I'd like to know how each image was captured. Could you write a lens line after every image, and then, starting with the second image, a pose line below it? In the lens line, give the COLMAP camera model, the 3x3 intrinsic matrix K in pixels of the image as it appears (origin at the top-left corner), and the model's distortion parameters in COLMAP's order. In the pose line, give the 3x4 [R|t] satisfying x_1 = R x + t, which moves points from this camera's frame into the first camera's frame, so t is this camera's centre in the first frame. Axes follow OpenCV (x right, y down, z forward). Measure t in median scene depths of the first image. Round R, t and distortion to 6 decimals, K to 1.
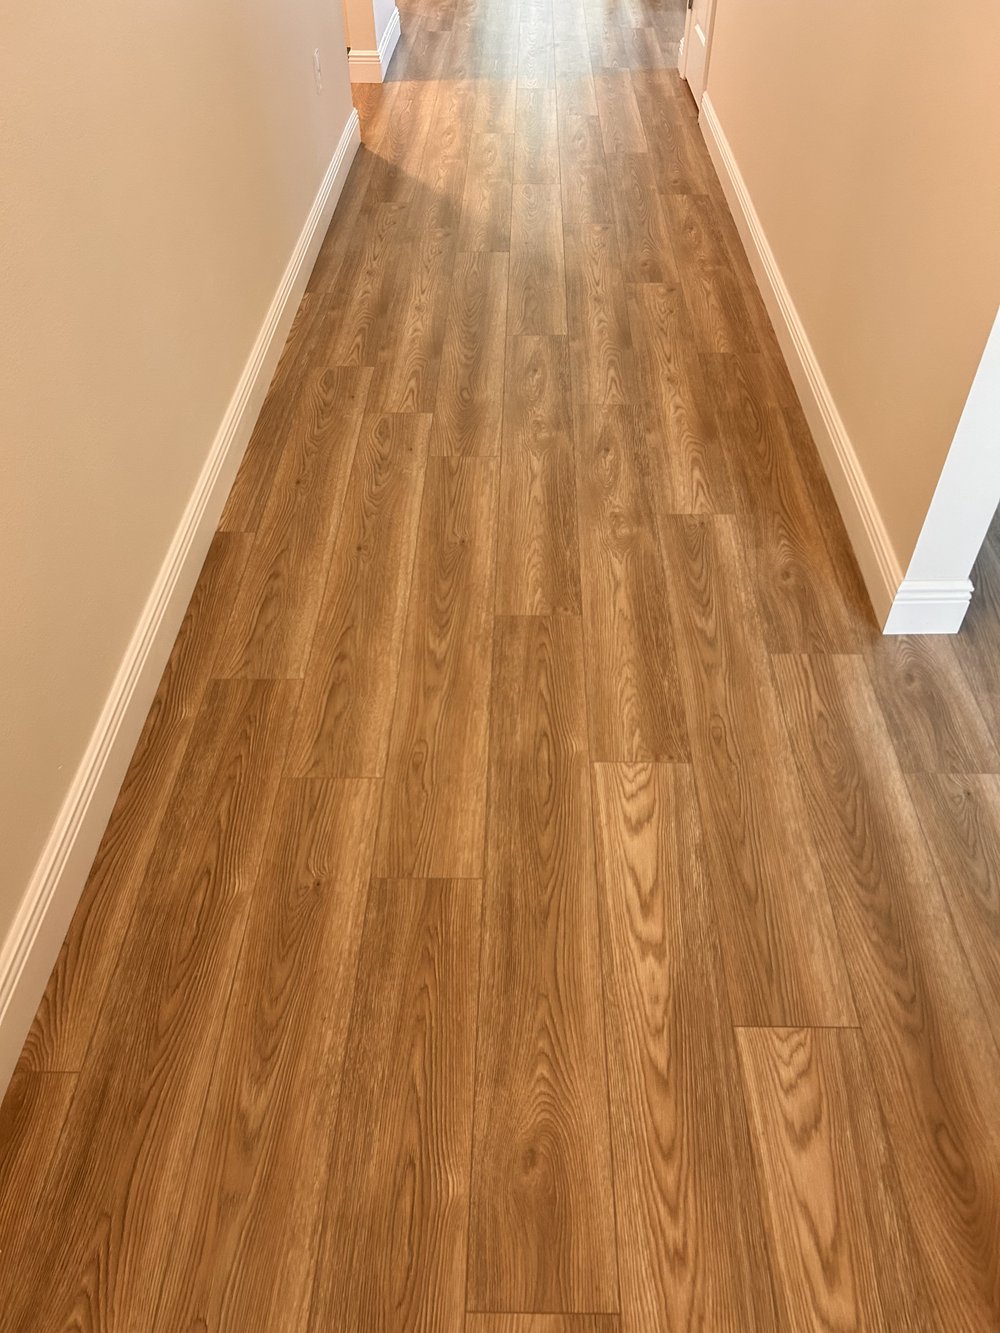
lens RADIAL K [[1004.5, 0, 513.7], [0, 1004.5, 695.8], [0, 0, 1]] dist [0.081888, -0.077612]
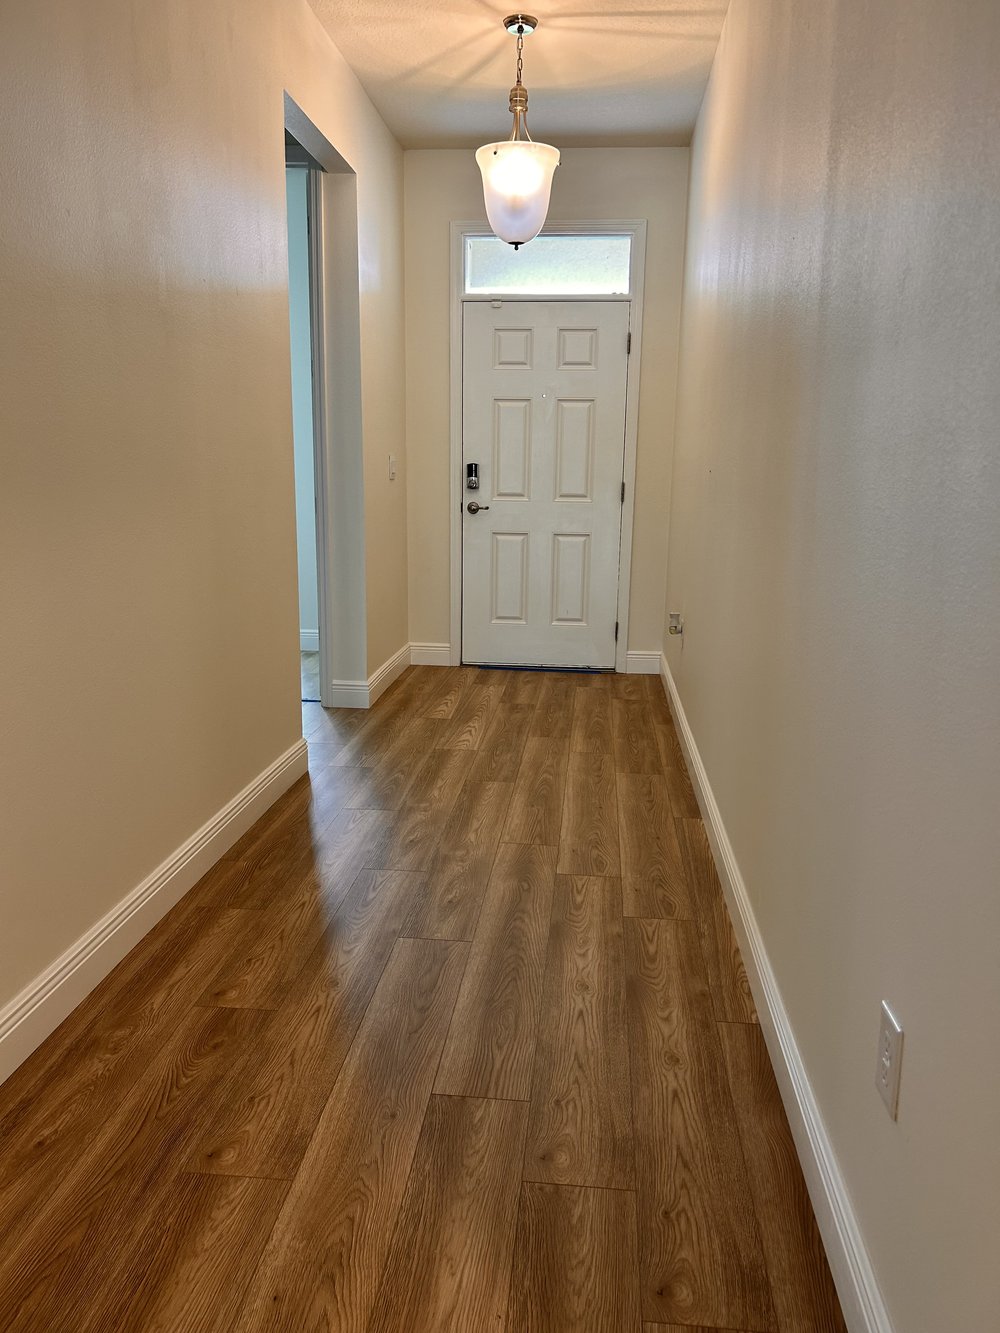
lens RADIAL K [[1016.3, 0, 511.9], [0, 1016.3, 673.0], [0, 0, 1]] dist [0.039927, -0.054105]
pose [[-0.997366, -0.025231, 0.068005, -0.108998], [0.042734, 0.553156, 0.831981, -1.404977], [-0.058609, 0.832696, -0.550620, 1.537459]]
